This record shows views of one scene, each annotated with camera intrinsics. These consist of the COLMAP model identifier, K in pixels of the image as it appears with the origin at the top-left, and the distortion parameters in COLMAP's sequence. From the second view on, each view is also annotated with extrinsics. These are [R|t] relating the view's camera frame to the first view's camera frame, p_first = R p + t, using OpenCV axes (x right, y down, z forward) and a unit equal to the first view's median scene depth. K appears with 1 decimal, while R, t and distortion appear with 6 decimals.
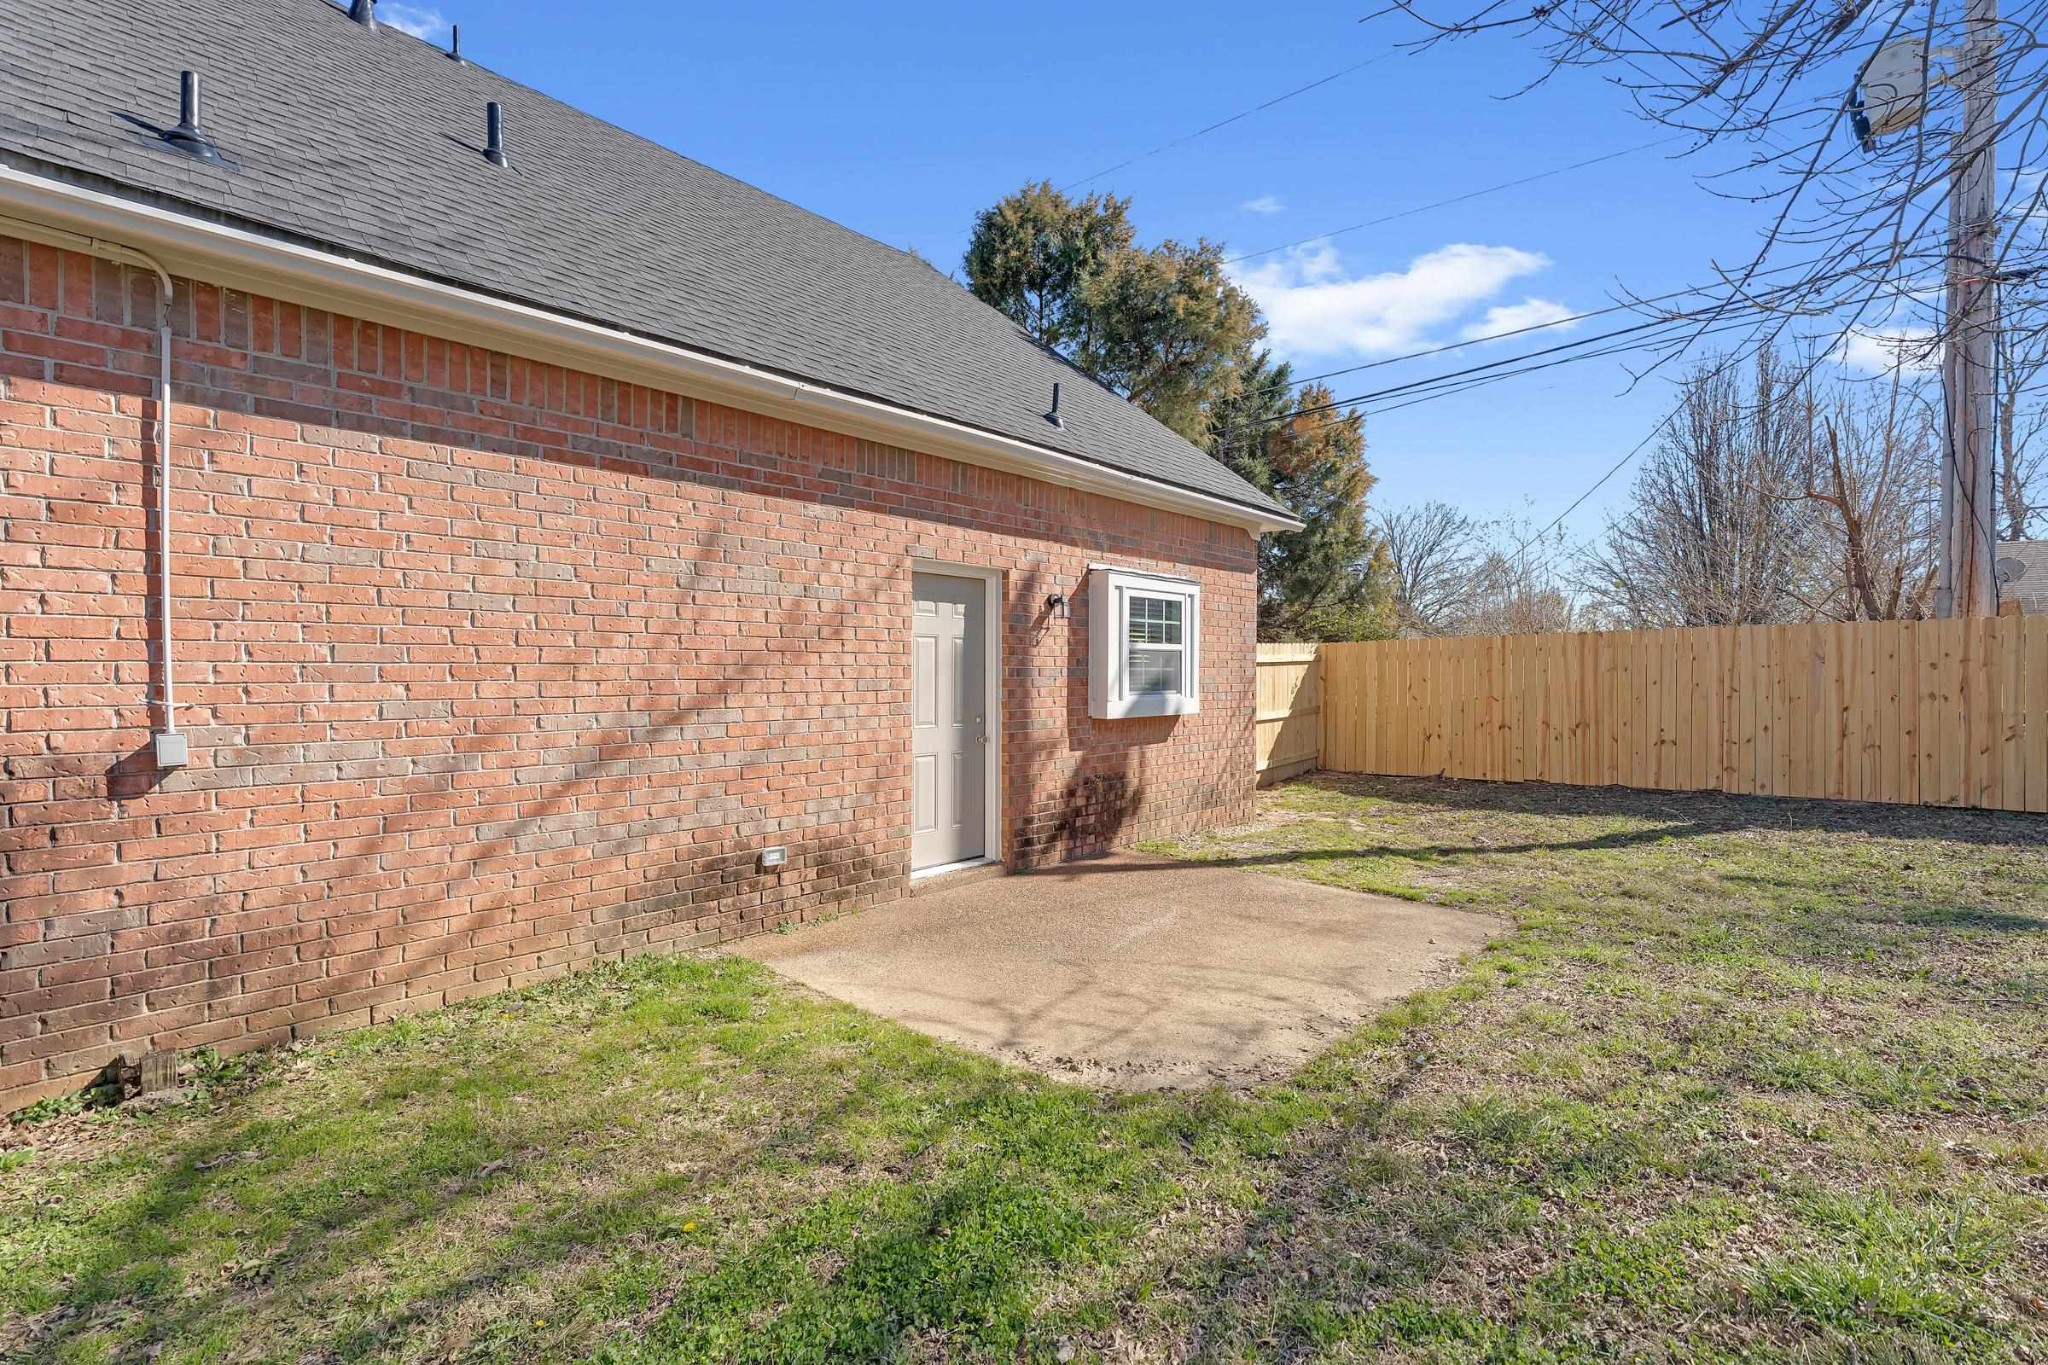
lens RADIAL K [[919.1, 0, 1021.3], [0, 919.1, 674.8], [0, 0, 1]] dist [0.002936, -0.001442]
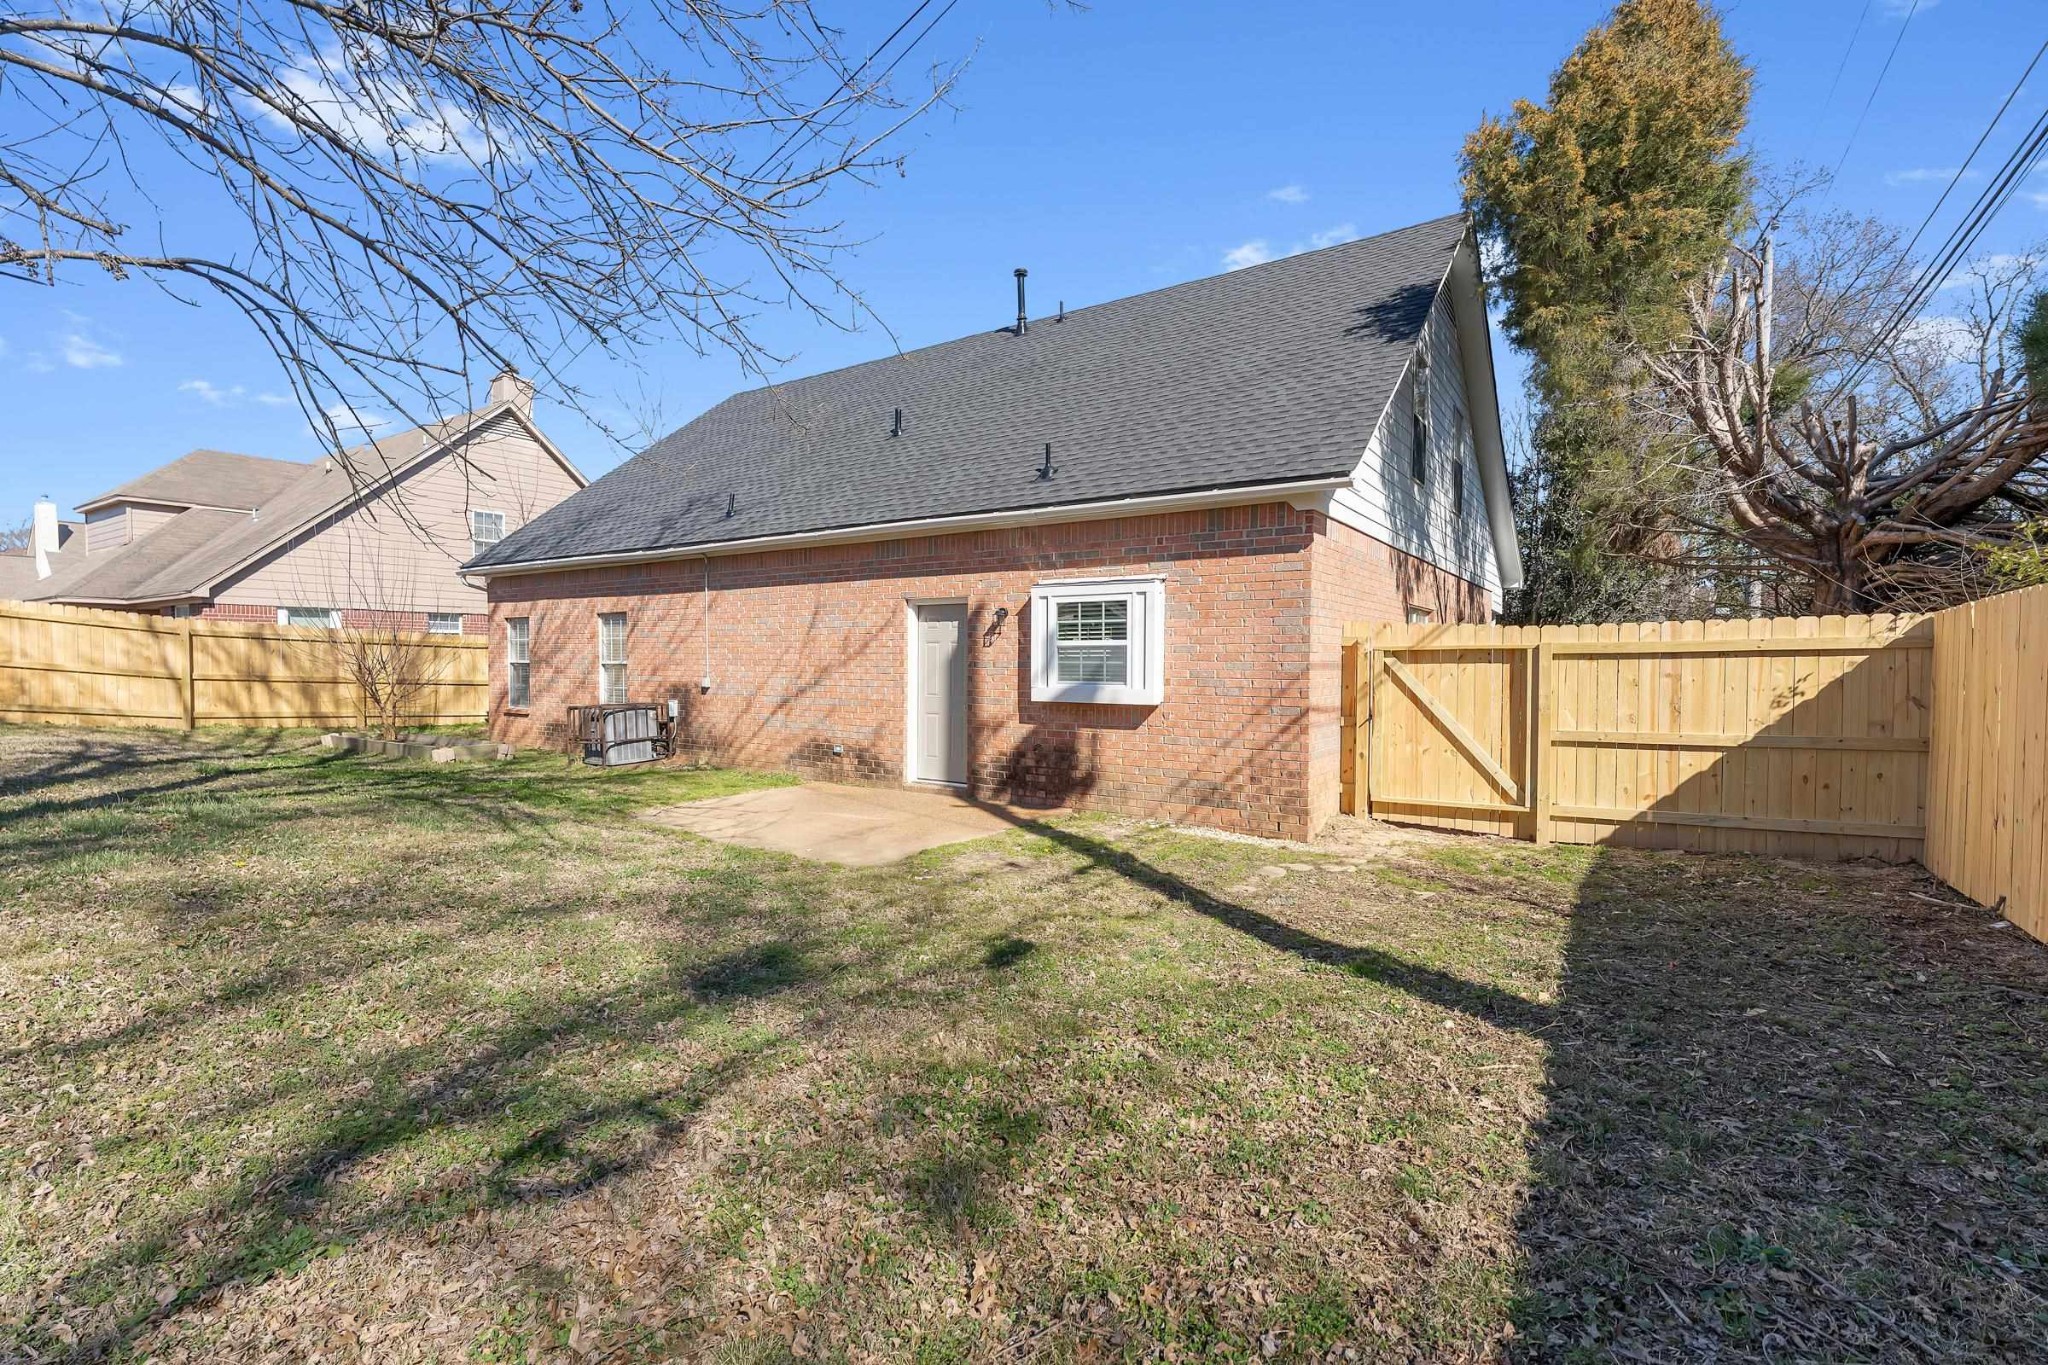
lens RADIAL K [[919.1, 0, 1021.3], [0, 919.1, 674.8], [0, 0, 1]] dist [0.002936, -0.001442]
pose [[0.131056, 0.015782, -0.991249, 1.421115], [-0.007334, 0.999861, 0.014949, -0.008161], [0.991348, 0.005310, 0.131153, 0.843628]]
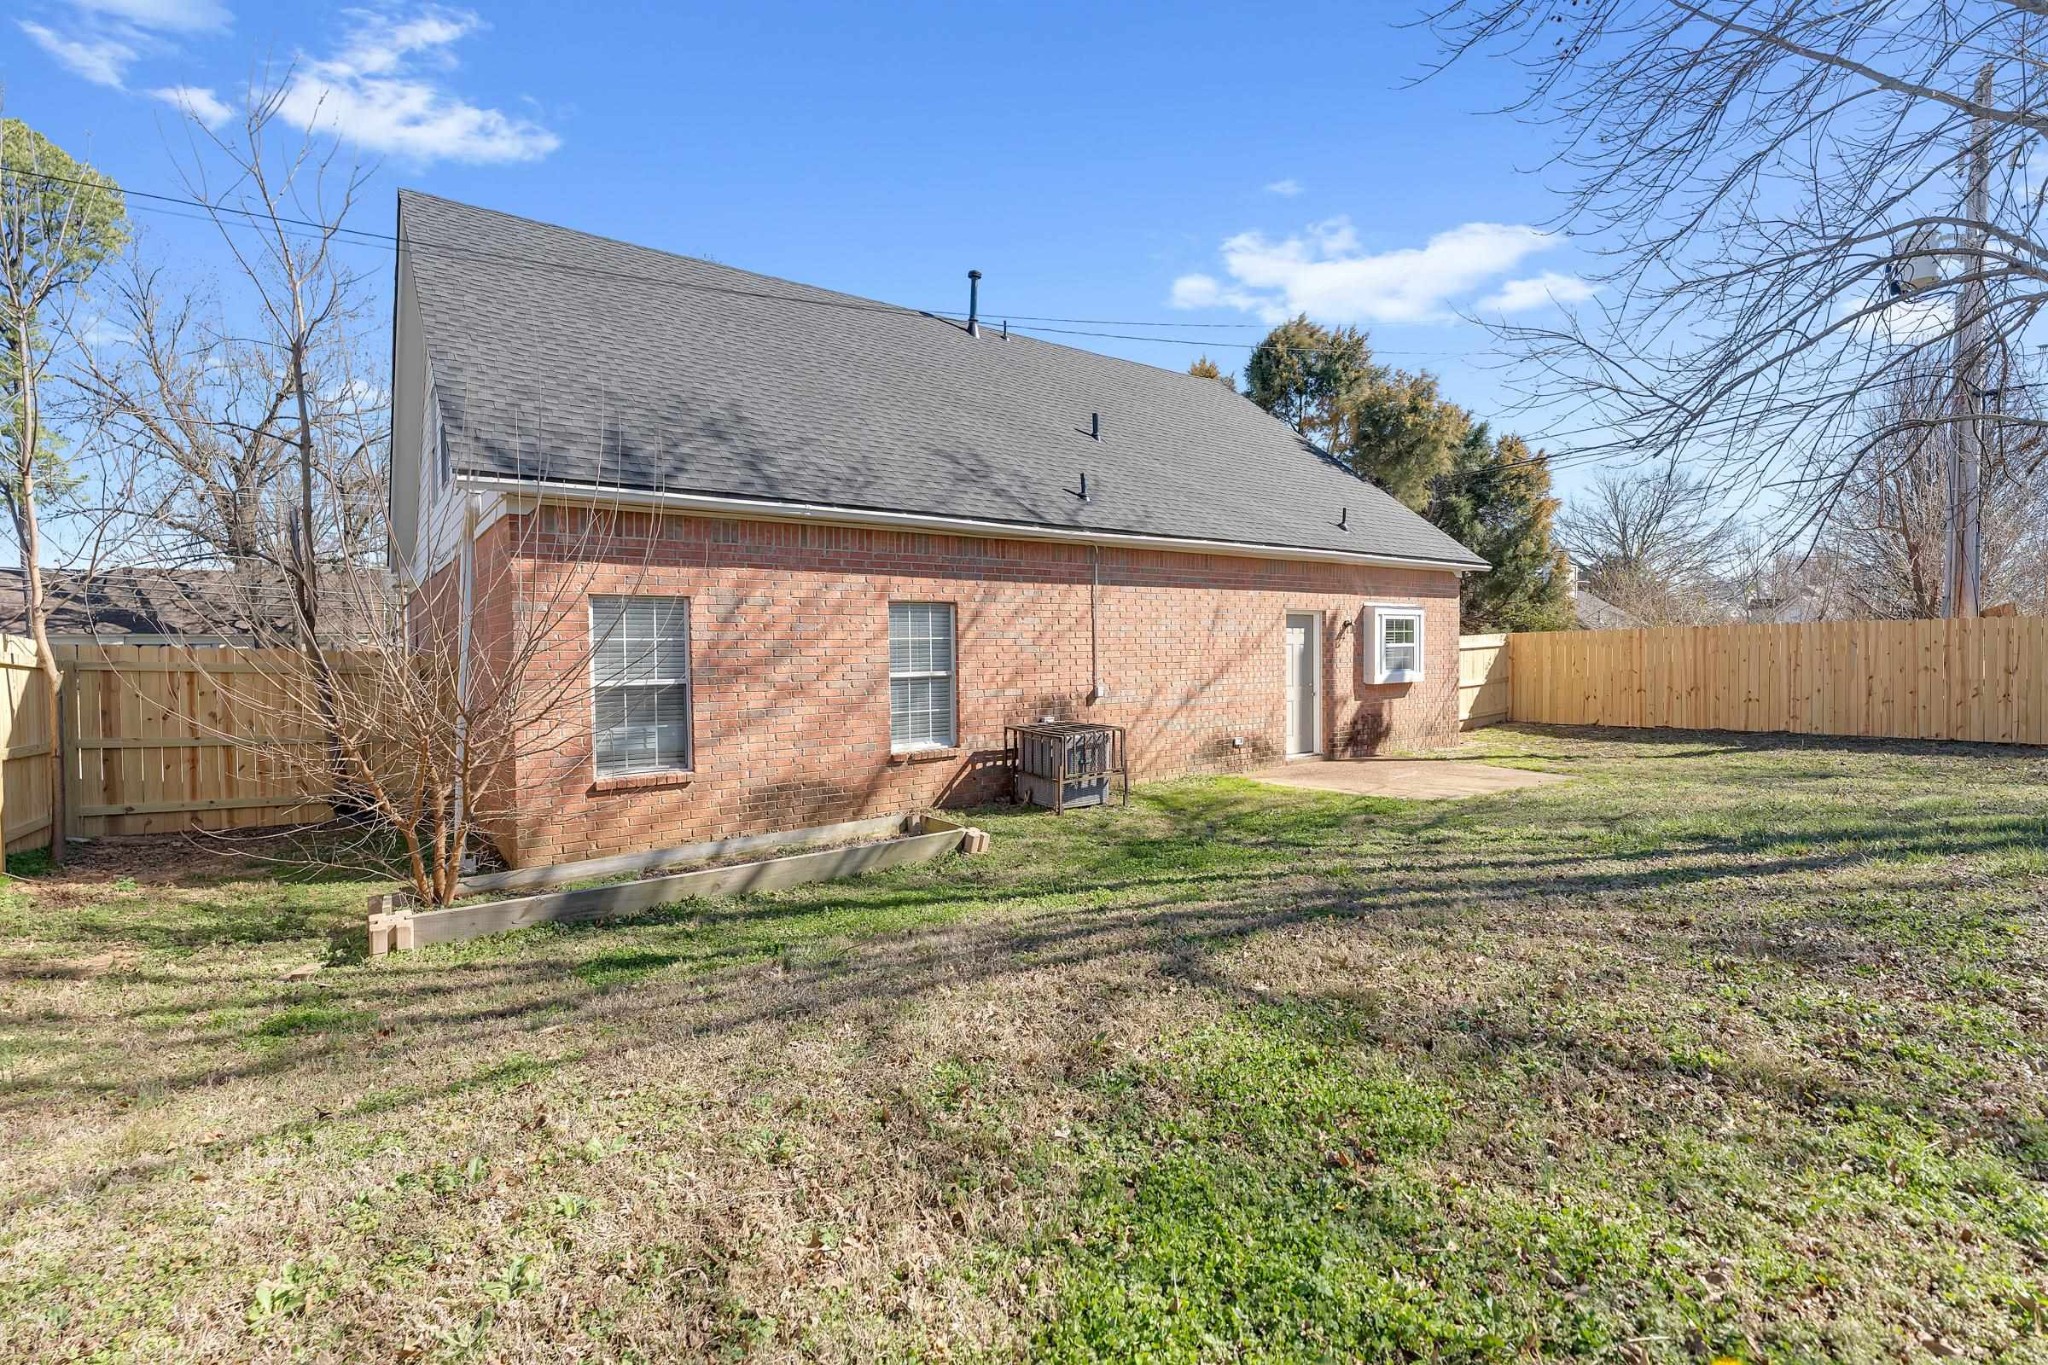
lens RADIAL K [[919.1, 0, 1021.3], [0, 919.1, 674.8], [0, 0, 1]] dist [0.002936, -0.001442]
pose [[0.979716, -0.005936, -0.200301, -0.253077], [0.011580, 0.999568, 0.027016, -0.033152], [0.200054, -0.028788, 0.979362, -1.065336]]
